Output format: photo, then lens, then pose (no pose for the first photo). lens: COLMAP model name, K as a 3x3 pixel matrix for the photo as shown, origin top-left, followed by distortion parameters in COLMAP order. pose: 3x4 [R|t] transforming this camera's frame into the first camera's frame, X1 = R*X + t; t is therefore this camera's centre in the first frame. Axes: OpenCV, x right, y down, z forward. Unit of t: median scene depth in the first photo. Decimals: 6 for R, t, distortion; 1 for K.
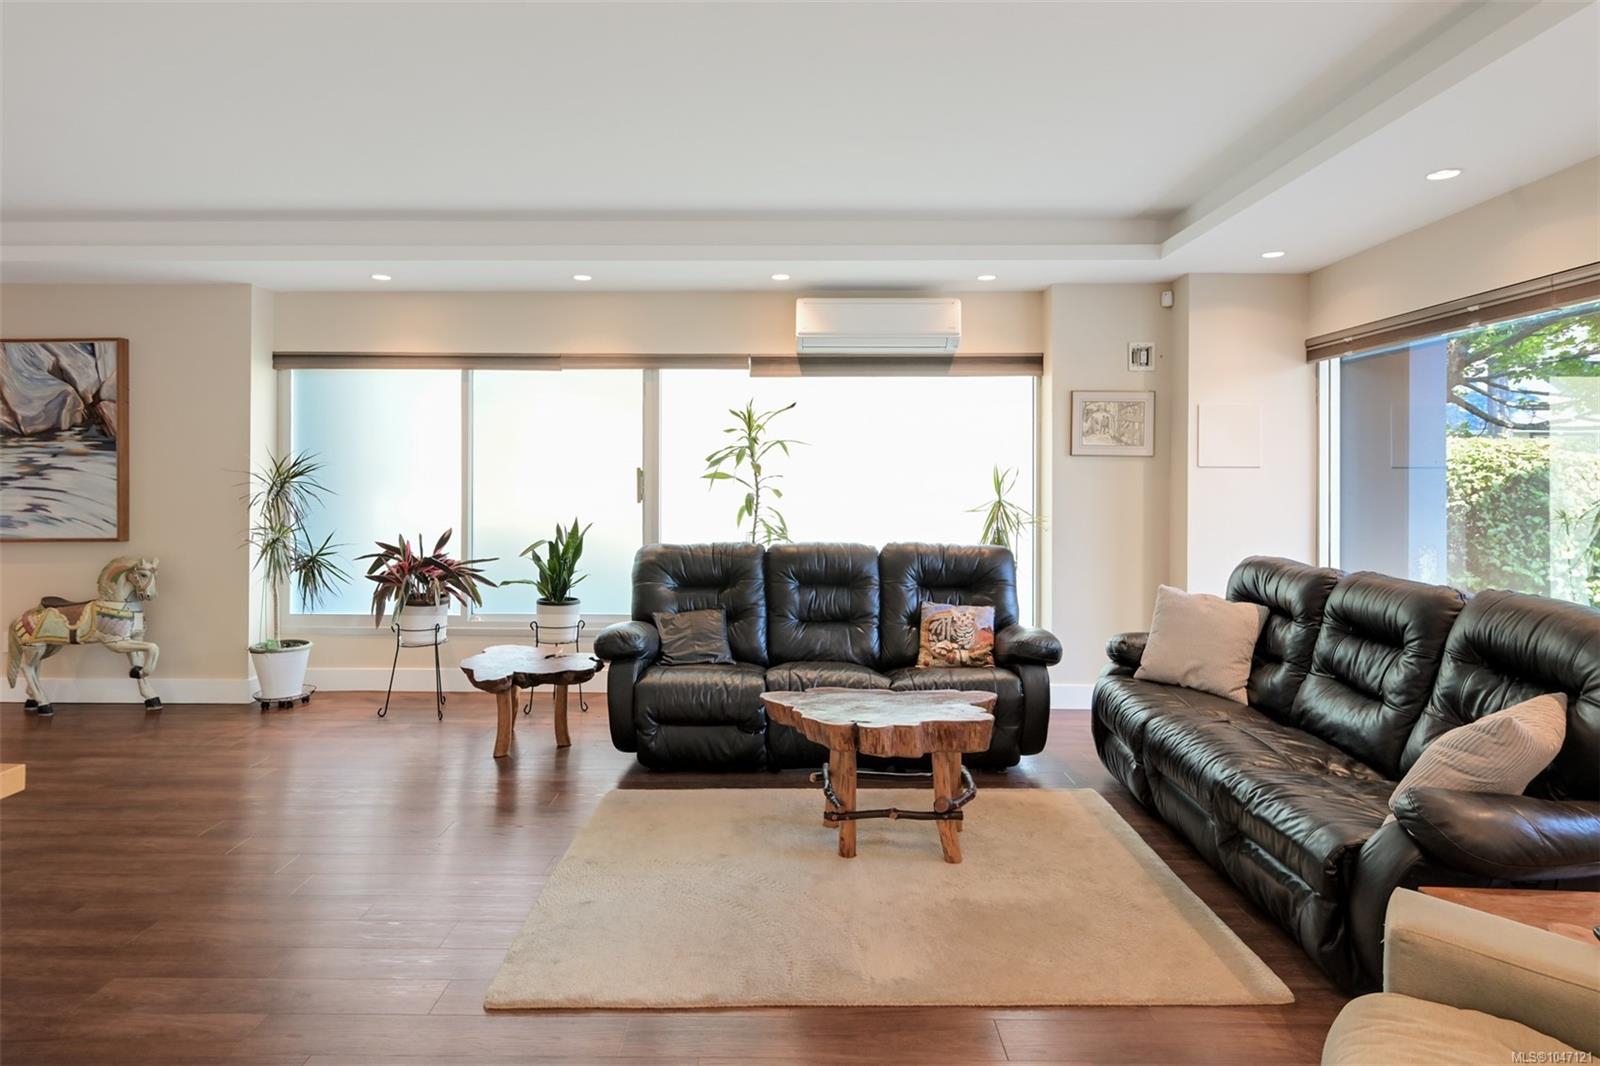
lens RADIAL K [[858.7, 0, 780.1], [0, 858.7, 477.3], [0, 0, 1]] dist [-0.005091, 0.002886]
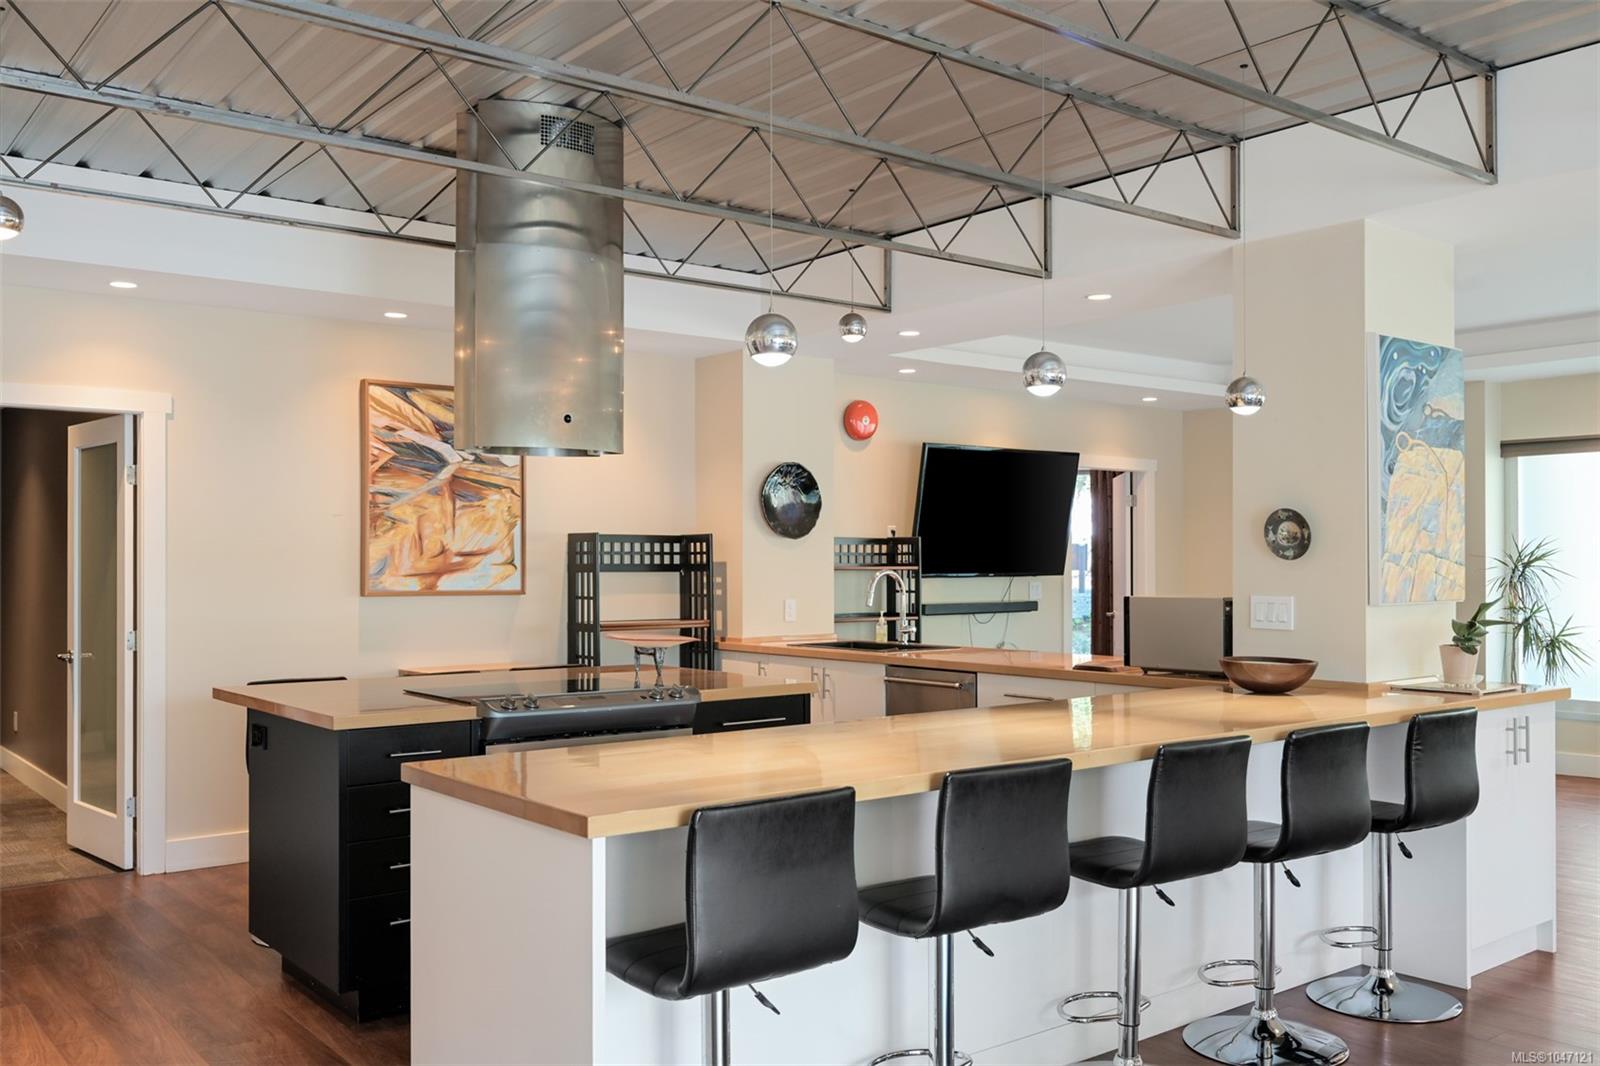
lens RADIAL K [[1371.4, 0, 834.1], [0, 1371.4, 547.2], [0, 0, 1]] dist [0.013700, -0.020228]
pose [[0.641037, -0.012424, -0.767410, 0.176020], [0.005015, 0.999915, -0.011999, -0.002709], [0.767494, 0.003844, 0.641045, -0.729166]]
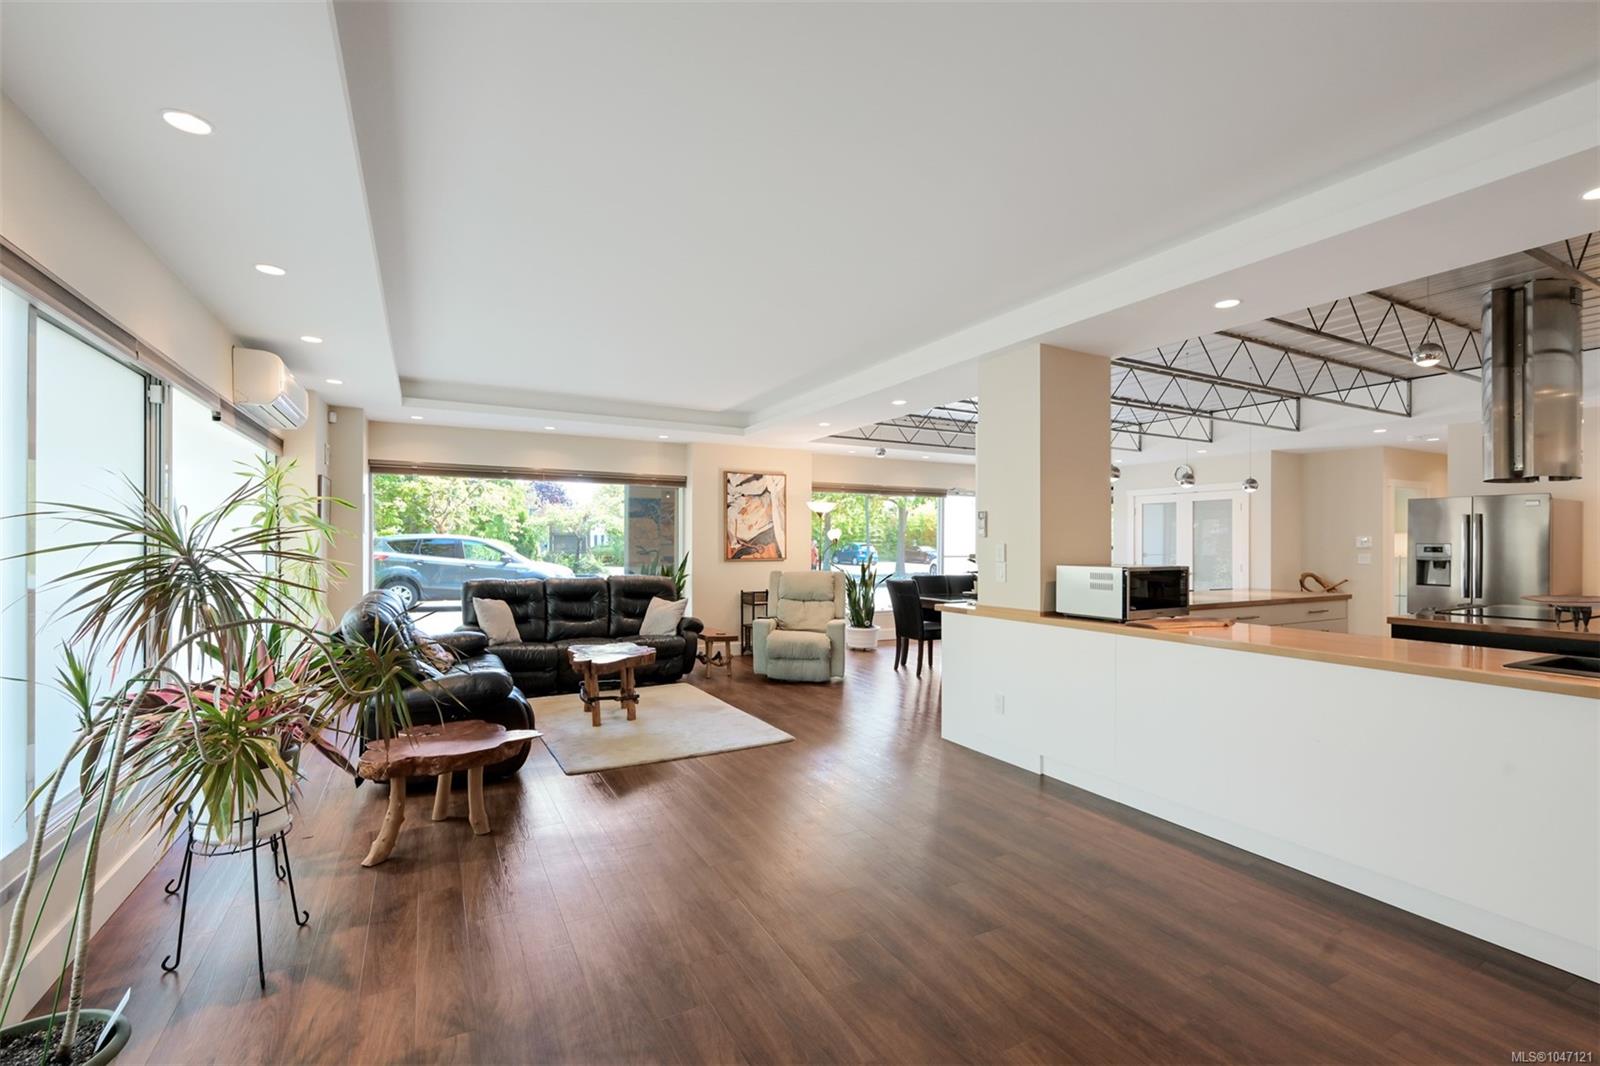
lens RADIAL K [[689.9, 0, 798.3], [0, 689.9, 542.4], [0, 0, 1]] dist [-0.000435, -0.000146]
pose [[-0.486596, -0.004455, 0.873616, -0.959181], [-0.004965, 0.999985, 0.002334, -0.002249], [-0.873613, -0.003202, -0.486611, 0.877443]]
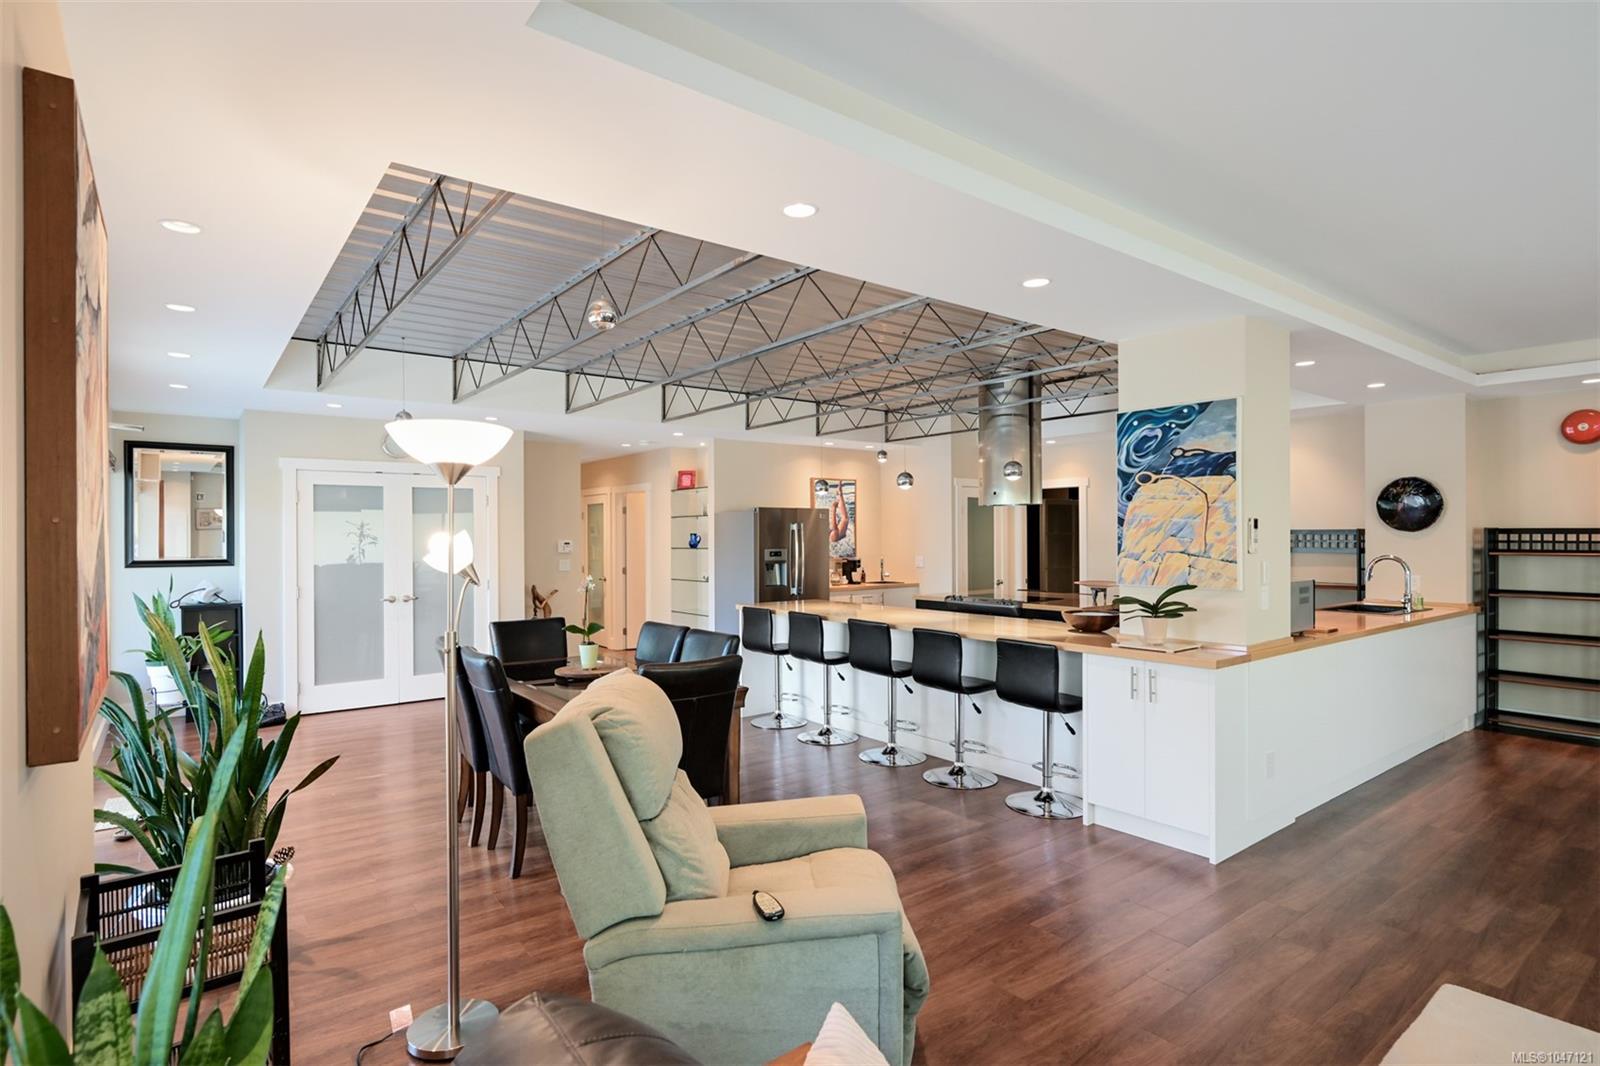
lens RADIAL K [[810.1, 0, 798.1], [0, 810.1, 533.4], [0, 0, 1]] dist [0.004846, -0.003990]
pose [[-0.781066, -0.001142, -0.624447, 0.500879], [0.002976, 0.999980, -0.005551, -0.023412], [0.624441, -0.006194, -0.781047, 0.577918]]
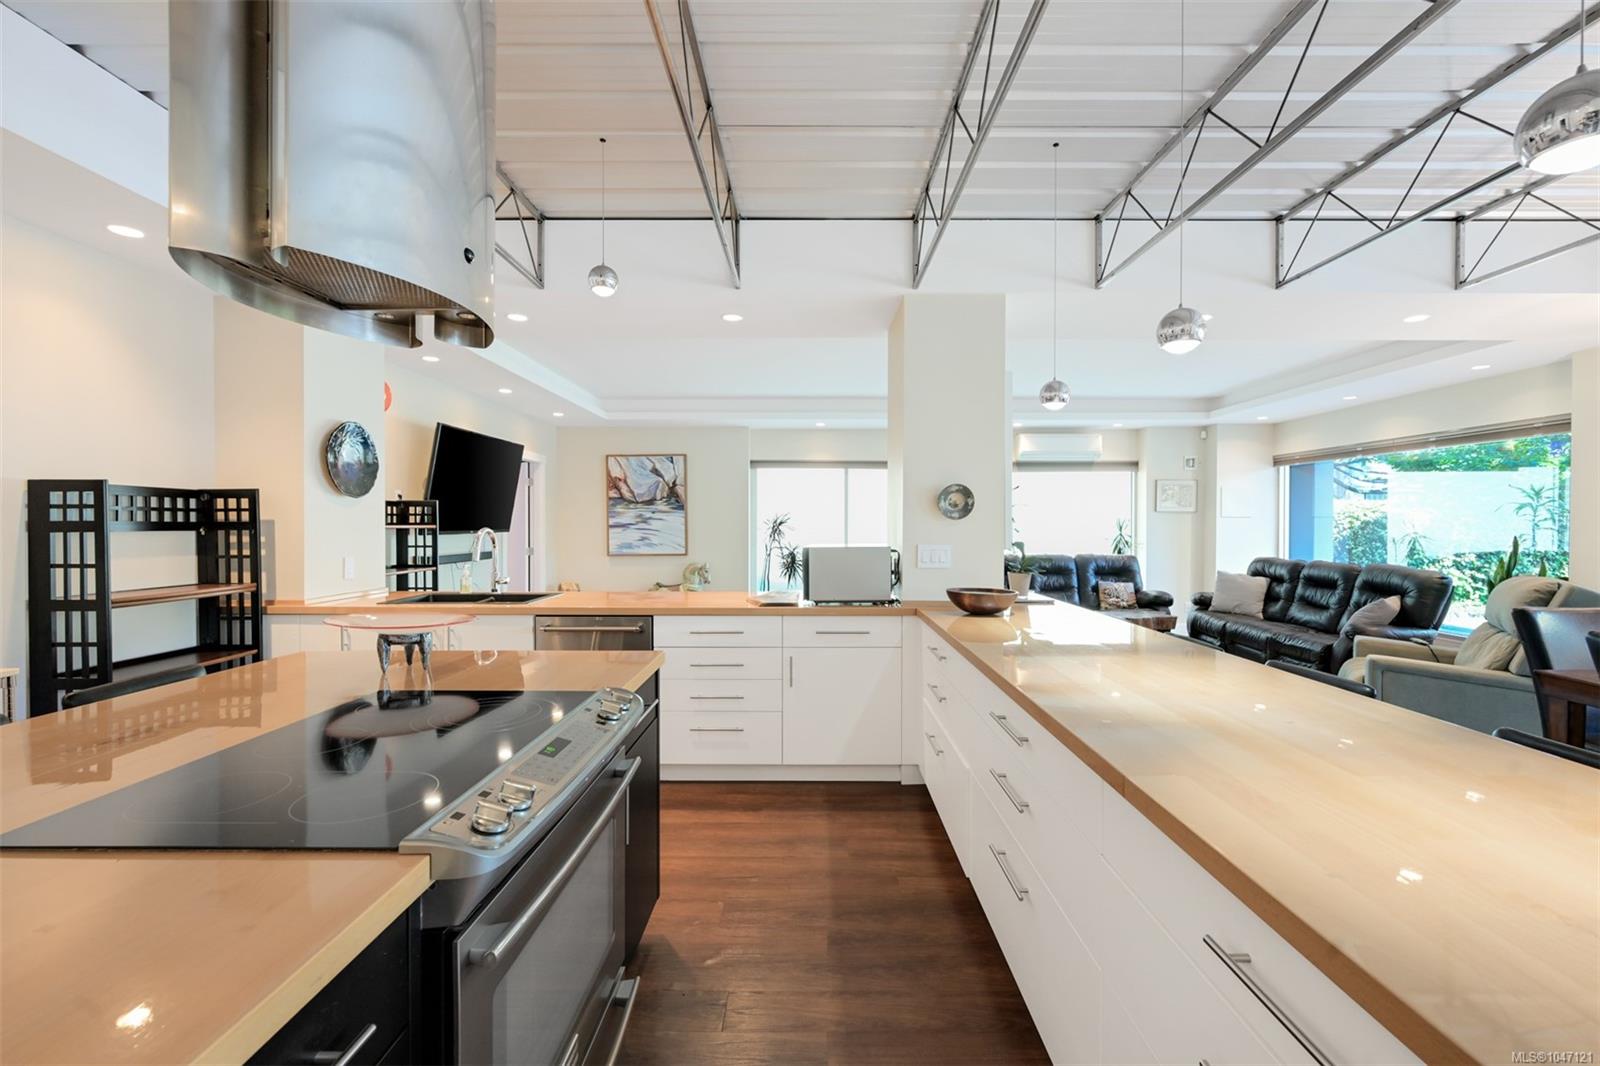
lens RADIAL K [[642.3, 0, 808.6], [0, 642.3, 532.9], [0, 0, 1]] dist [-0.005982, 0.001283]
pose [[0.999967, -0.002413, 0.007800, -0.501643], [0.002289, 0.999873, 0.015784, -0.000973], [-0.007837, -0.015765, 0.999845, -0.521387]]
